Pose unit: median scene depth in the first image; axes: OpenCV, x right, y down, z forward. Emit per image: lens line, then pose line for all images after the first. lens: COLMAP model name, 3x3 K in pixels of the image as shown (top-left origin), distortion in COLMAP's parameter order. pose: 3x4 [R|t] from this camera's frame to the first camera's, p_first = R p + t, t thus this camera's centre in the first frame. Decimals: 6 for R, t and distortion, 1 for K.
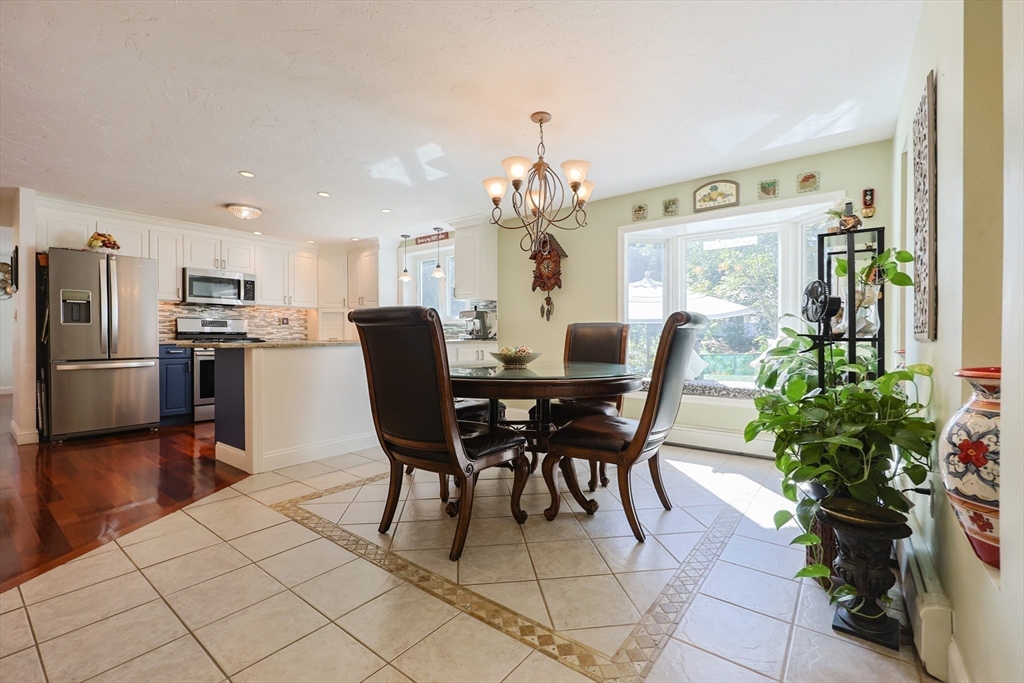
lens RADIAL K [[436.8, 0, 518.0], [0, 436.8, 340.0], [0, 0, 1]] dist [-0.002697, 0.000001]
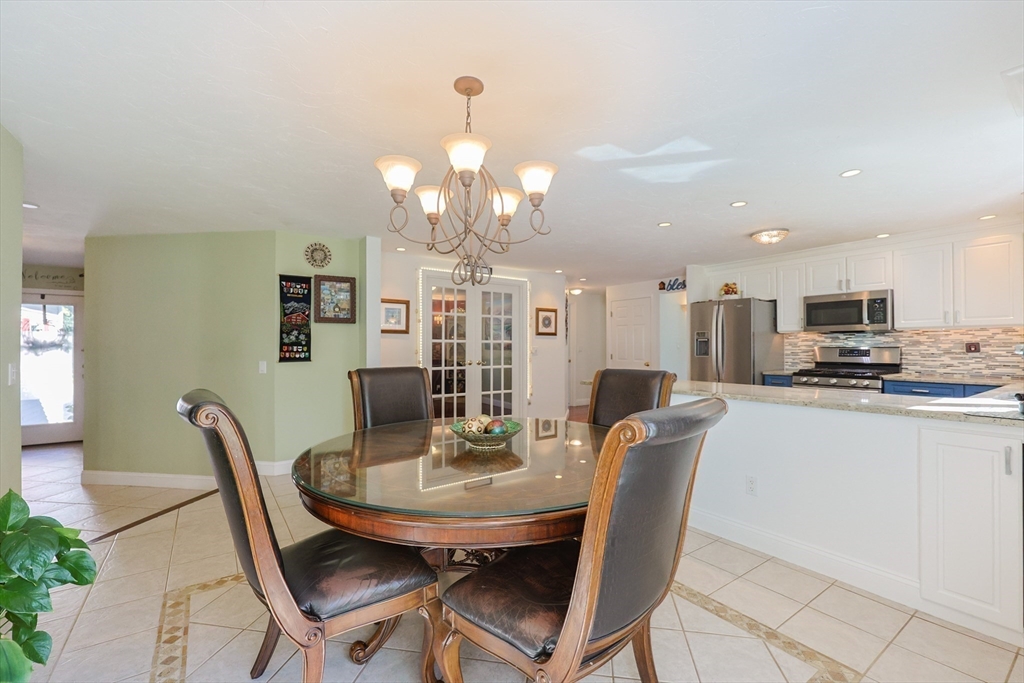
lens RADIAL K [[436.8, 0, 518.0], [0, 436.8, 340.0], [0, 0, 1]] dist [-0.002697, 0.000001]
pose [[-0.300305, -0.012323, -0.953764, 0.340269], [-0.003344, 0.999924, -0.011867, -0.051913], [0.953837, -0.000374, -0.300323, 0.640051]]
